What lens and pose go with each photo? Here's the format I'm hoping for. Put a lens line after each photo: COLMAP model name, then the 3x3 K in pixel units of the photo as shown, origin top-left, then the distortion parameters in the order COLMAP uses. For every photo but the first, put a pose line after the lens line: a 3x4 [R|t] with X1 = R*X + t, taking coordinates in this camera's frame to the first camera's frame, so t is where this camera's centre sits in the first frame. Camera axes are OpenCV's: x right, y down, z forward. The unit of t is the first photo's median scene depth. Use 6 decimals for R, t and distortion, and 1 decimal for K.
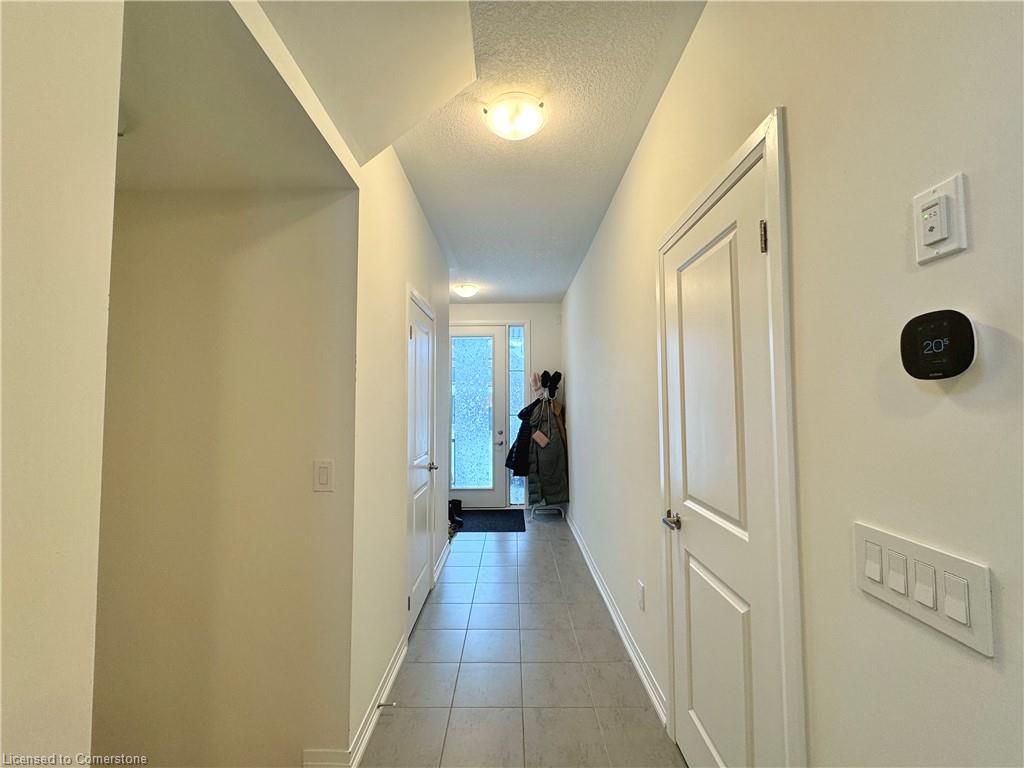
lens RADIAL K [[408.3, 0, 512.3], [0, 408.3, 385.7], [0, 0, 1]] dist [-0.002760, -0.000719]
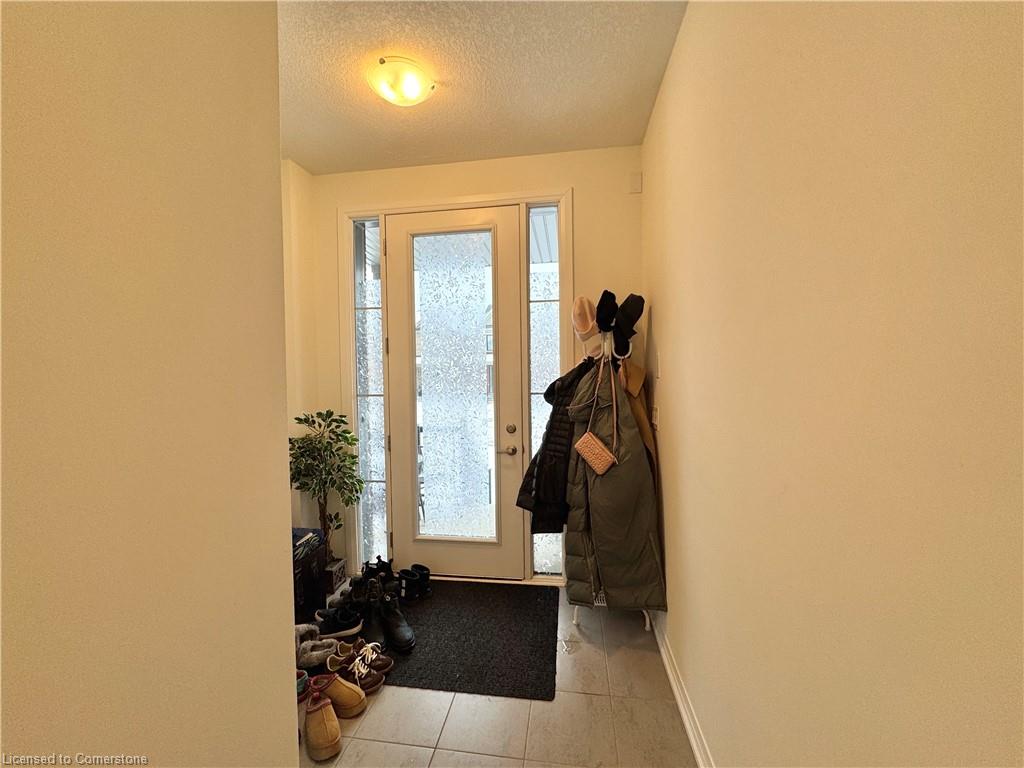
lens RADIAL K [[408.3, 0, 510.7], [0, 408.3, 377.7], [0, 0, 1]] dist [-0.002760, -0.000719]
pose [[0.988851, -0.005882, -0.148790, 0.045066], [0.015698, 0.997769, 0.064882, 0.023933], [0.148077, -0.066494, 0.986738, 0.554899]]
